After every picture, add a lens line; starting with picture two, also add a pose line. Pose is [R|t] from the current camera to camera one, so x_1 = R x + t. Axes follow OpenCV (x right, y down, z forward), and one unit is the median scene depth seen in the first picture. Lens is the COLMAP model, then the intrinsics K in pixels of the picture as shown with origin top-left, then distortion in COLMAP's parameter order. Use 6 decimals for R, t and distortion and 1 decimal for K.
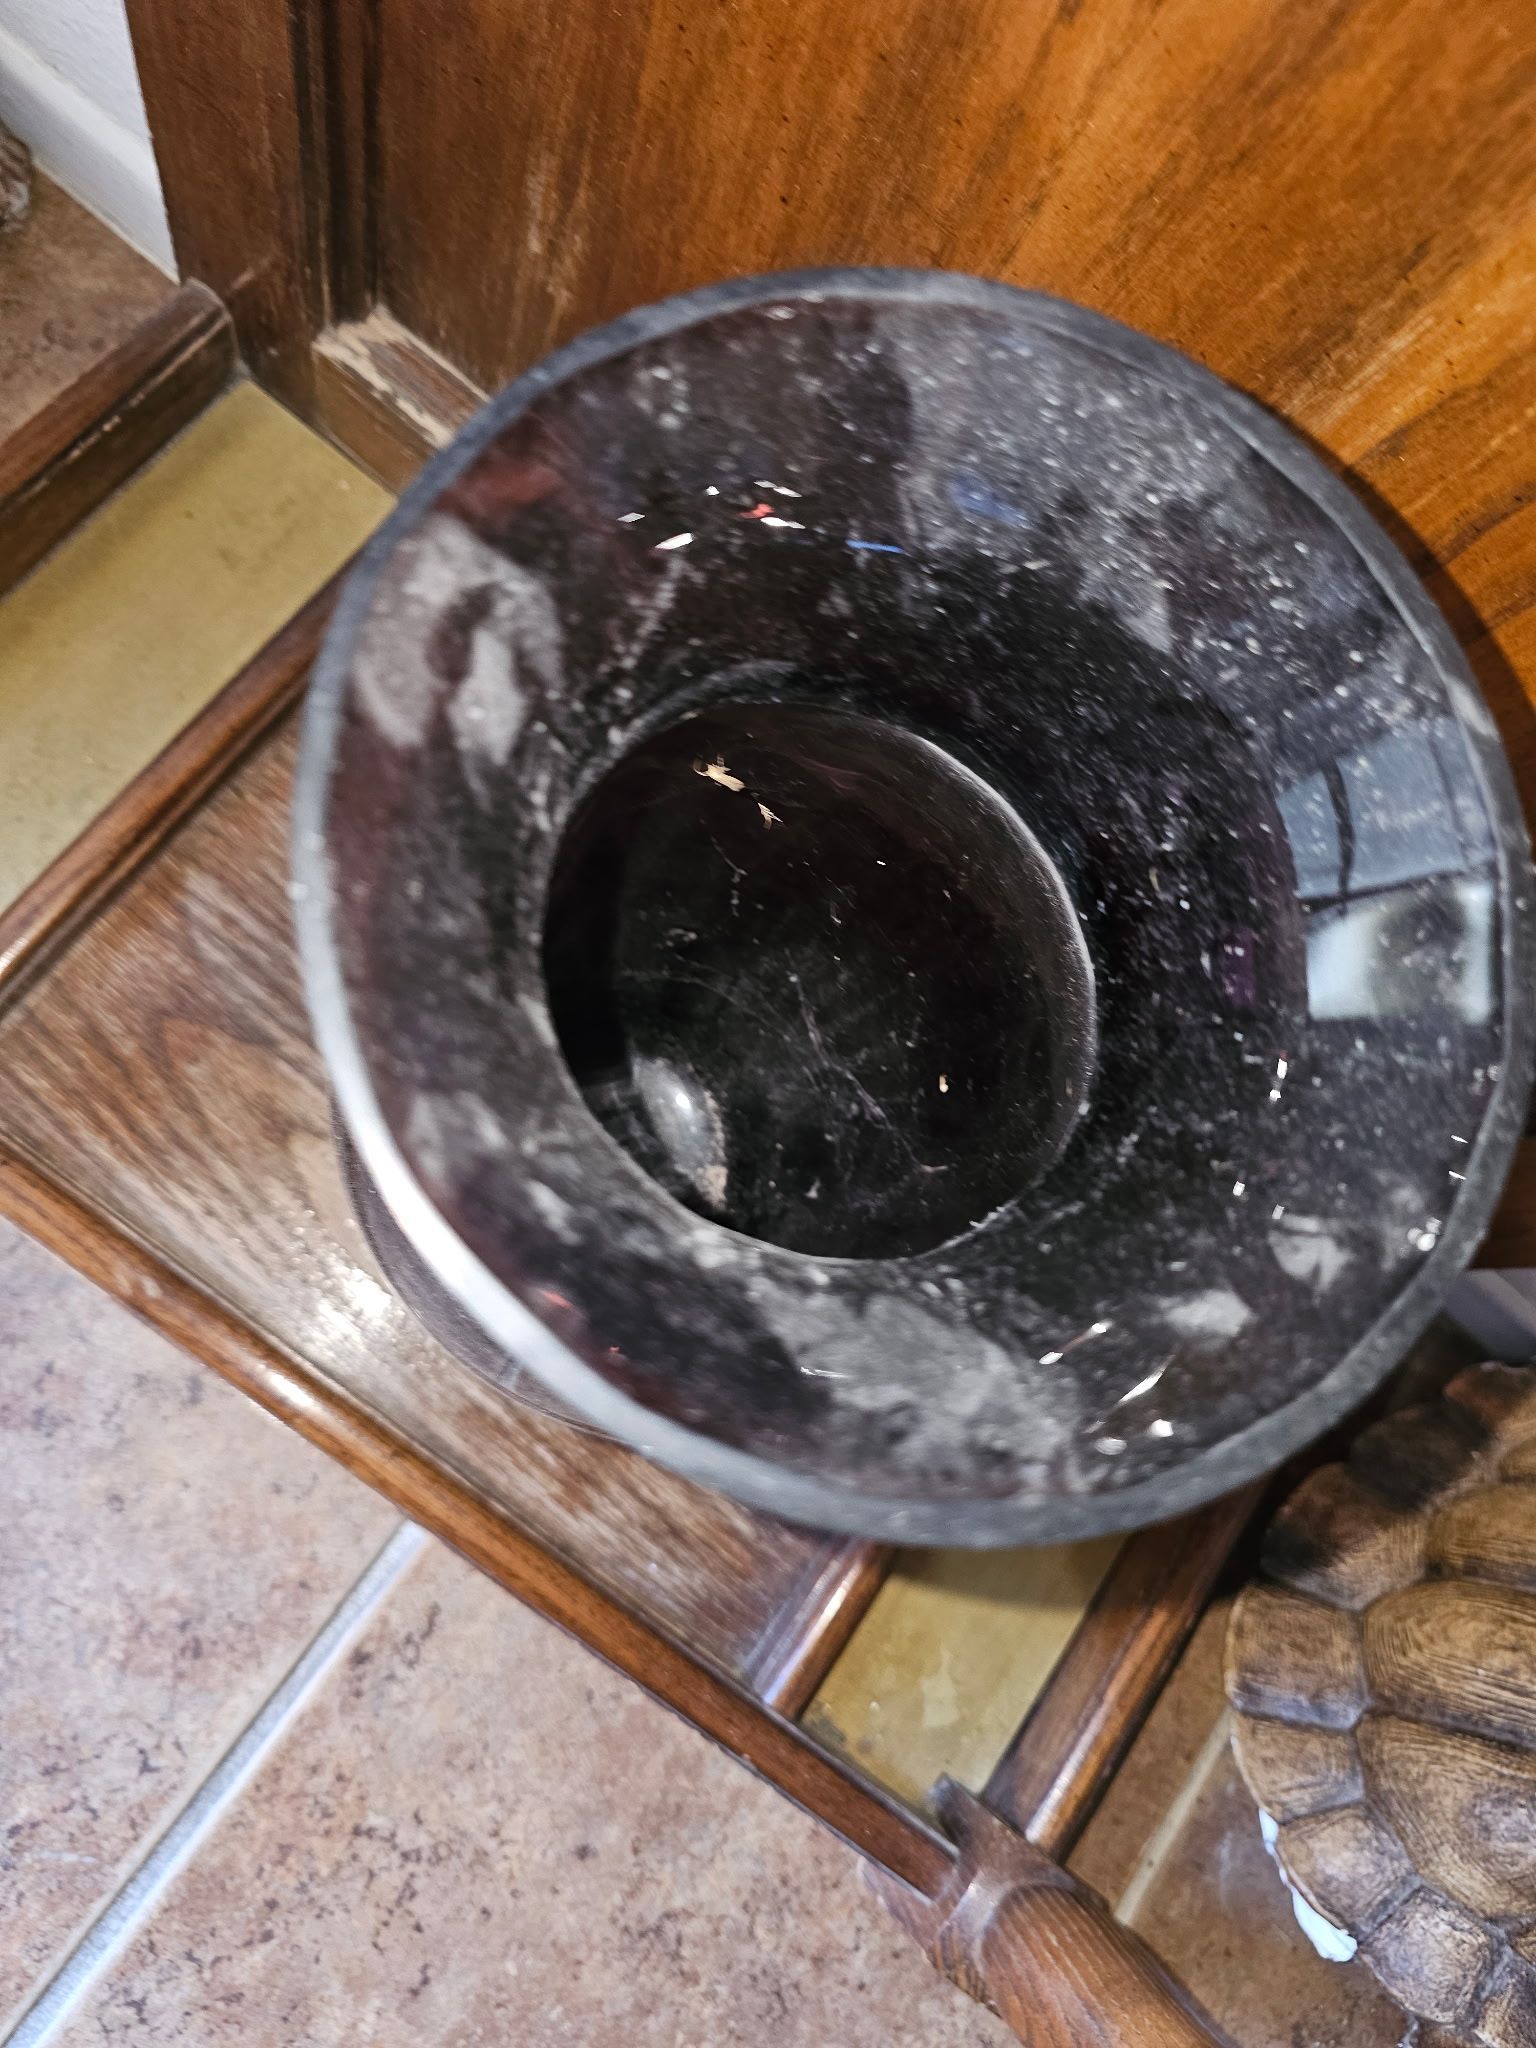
lens RADIAL K [[1423.4, 0, 805.5], [0, 1423.4, 1021.0], [0, 0, 1]] dist [-0.001474, -0.008361]
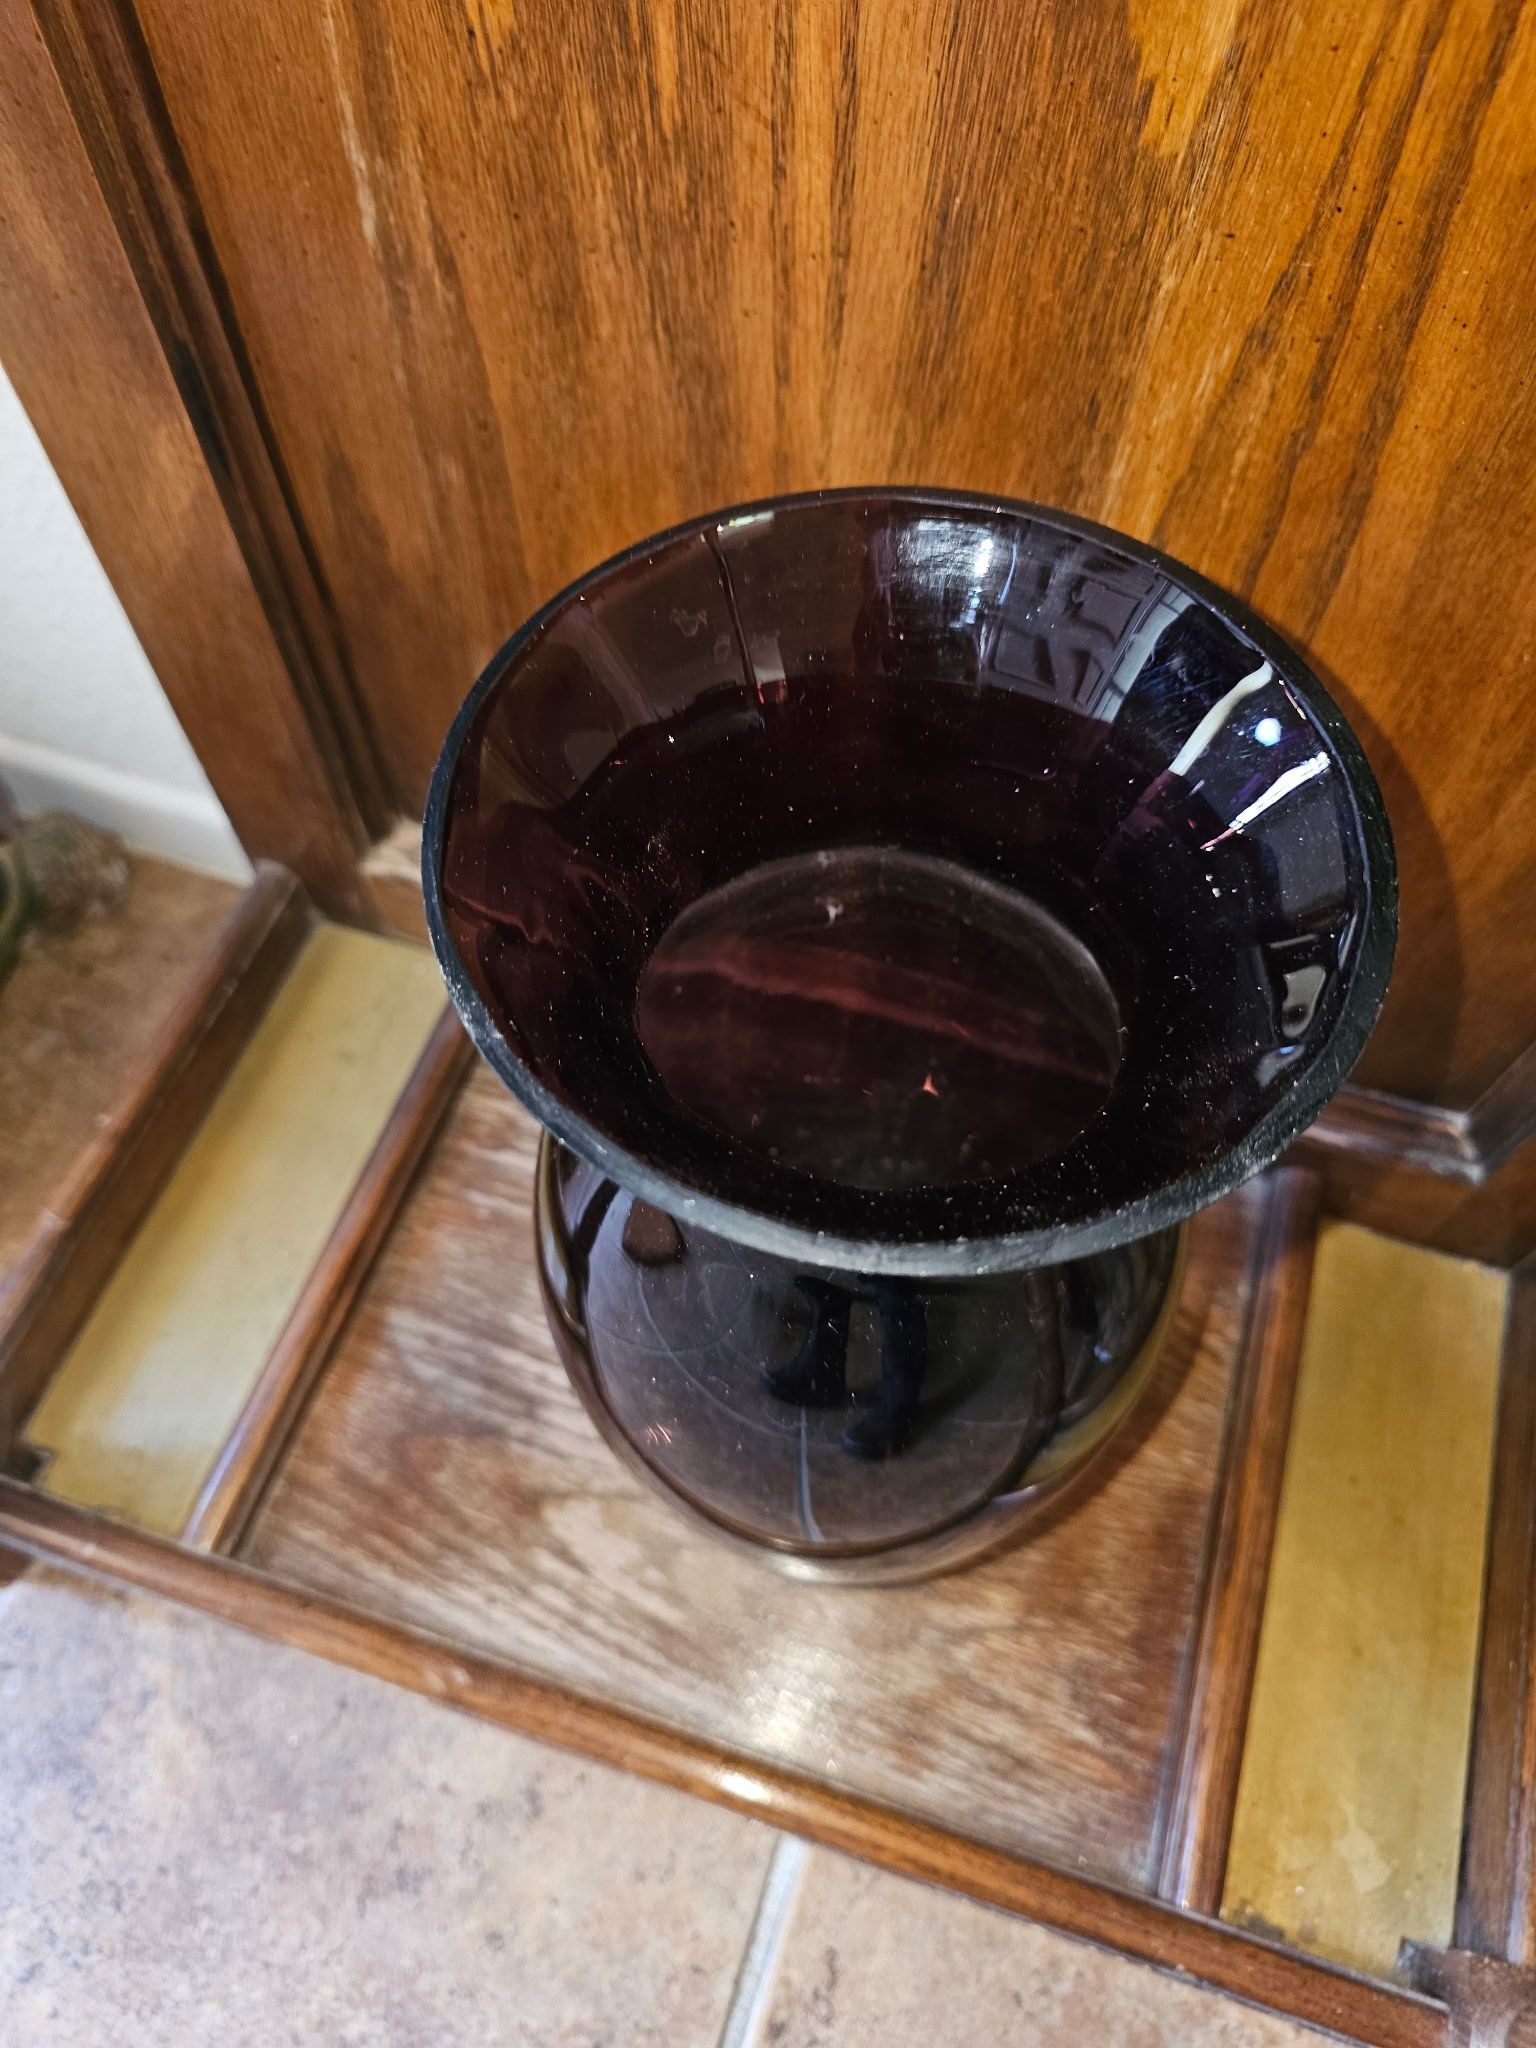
lens RADIAL K [[1423.4, 0, 805.5], [0, 1423.4, 1021.0], [0, 0, 1]] dist [-0.001474, -0.008361]
pose [[0.920537, -0.387309, -0.051025, 0.020272], [0.357908, 0.888495, -0.287190, 0.141036], [0.156567, 0.246107, 0.956514, -0.091595]]
